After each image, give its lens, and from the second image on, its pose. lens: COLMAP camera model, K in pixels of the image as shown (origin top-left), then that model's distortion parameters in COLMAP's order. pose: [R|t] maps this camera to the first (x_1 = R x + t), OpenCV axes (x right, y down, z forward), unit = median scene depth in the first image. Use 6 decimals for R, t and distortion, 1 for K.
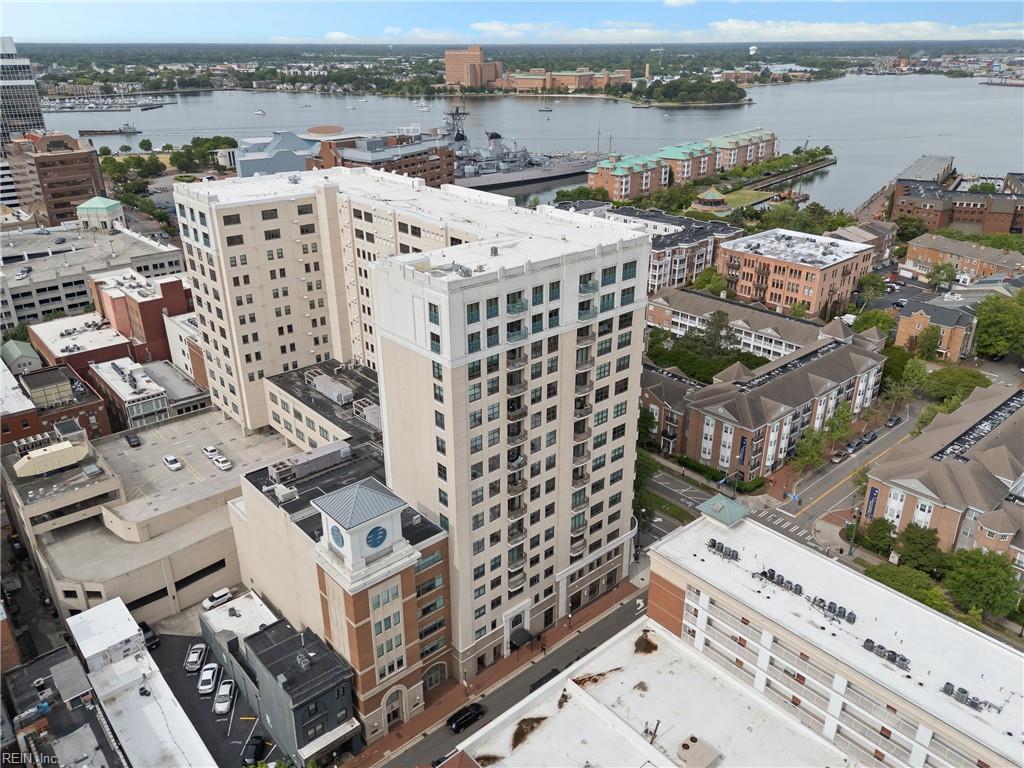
lens RADIAL K [[755.4, 0, 516.1], [0, 755.4, 381.1], [0, 0, 1]] dist [0.074077, -0.066188]
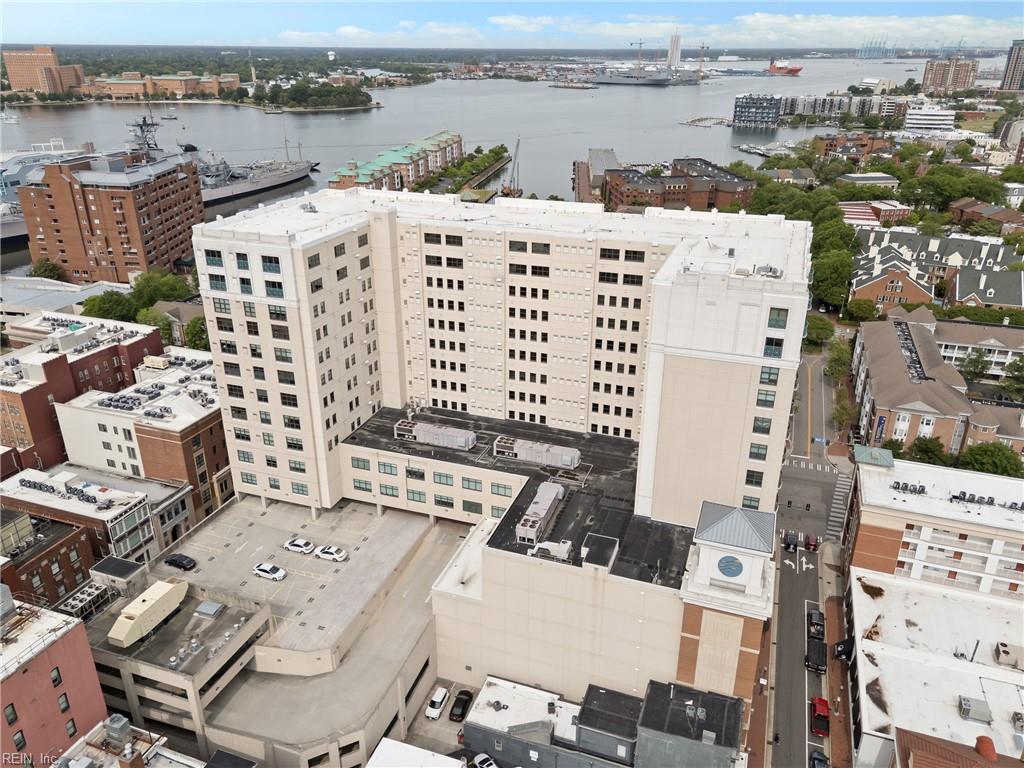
lens RADIAL K [[755.4, 0, 516.1], [0, 755.4, 381.1], [0, 0, 1]] dist [0.074077, -0.066188]
pose [[0.875746, -0.189013, 0.444234, -0.161500], [0.191212, 0.980720, 0.040329, -0.021304], [-0.443291, 0.049625, 0.895003, 0.048955]]
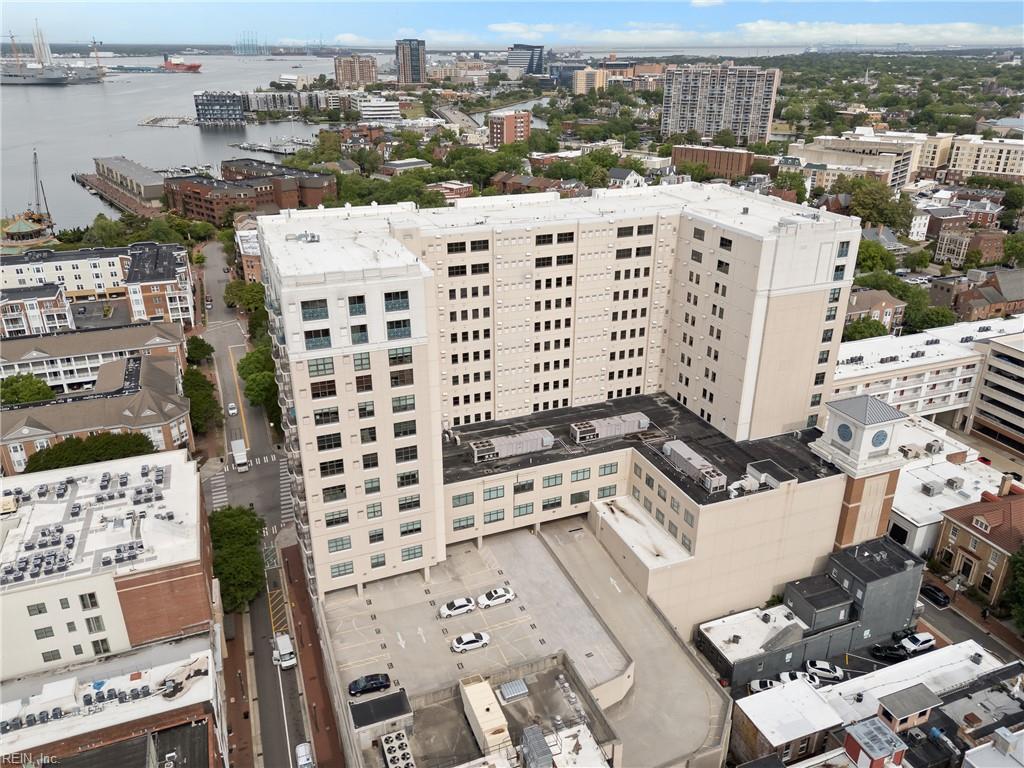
lens RADIAL K [[755.4, 0, 516.1], [0, 755.4, 381.1], [0, 0, 1]] dist [0.074077, -0.066188]
pose [[0.345262, -0.376094, 0.859853, -0.282608], [0.379321, 0.893947, 0.238695, -0.077053], [-0.858435, 0.243748, 0.451306, 0.175810]]
